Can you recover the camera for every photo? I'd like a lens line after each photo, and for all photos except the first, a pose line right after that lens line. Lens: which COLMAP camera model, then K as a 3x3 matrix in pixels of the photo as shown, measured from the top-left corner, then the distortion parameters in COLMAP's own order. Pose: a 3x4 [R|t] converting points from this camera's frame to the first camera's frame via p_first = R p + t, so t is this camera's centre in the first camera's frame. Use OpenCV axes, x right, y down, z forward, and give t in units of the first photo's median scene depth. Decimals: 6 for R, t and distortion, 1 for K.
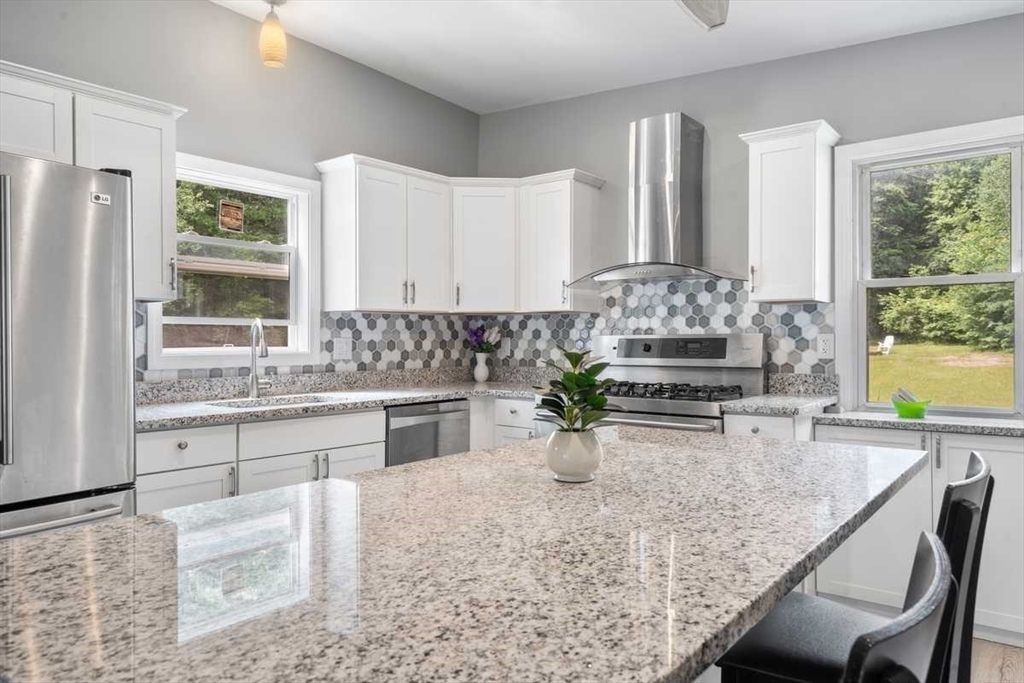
lens RADIAL K [[681.9, 0, 512.0], [0, 681.9, 341.5], [0, 0, 1]] dist [0.006512, 0.000831]
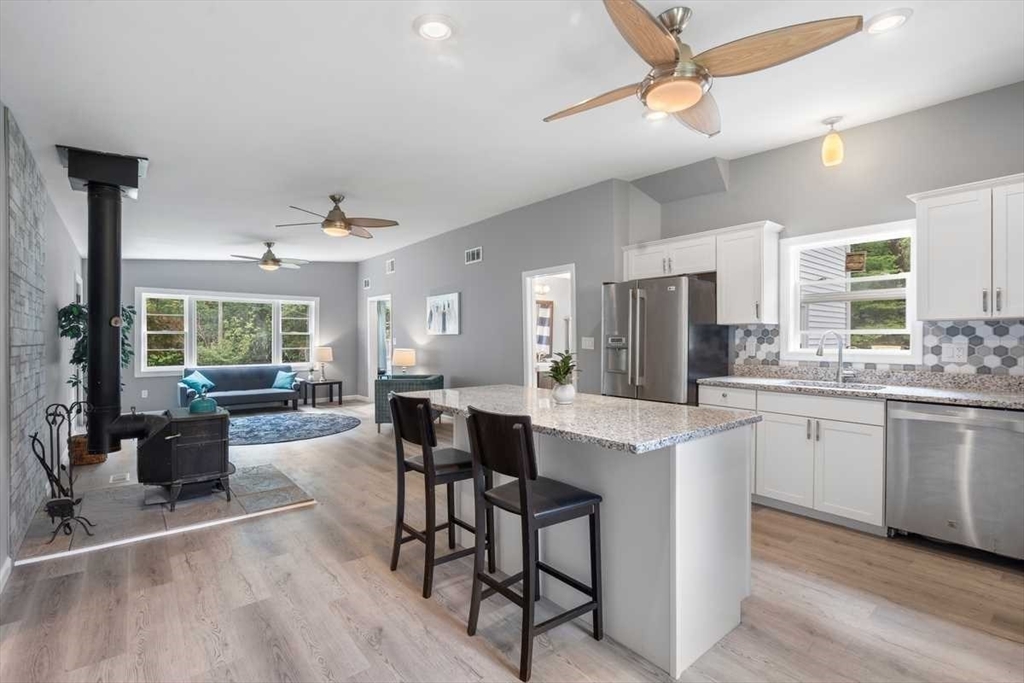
lens RADIAL K [[471.9, 0, 512.0], [0, 471.9, 341.5], [0, 0, 1]] dist [0.001391, 0.000346]
pose [[-0.197683, 0.010969, -0.980205, 0.683051], [0.000149, 0.999938, 0.011160, -0.017785], [0.980266, 0.002060, -0.197672, 0.419172]]
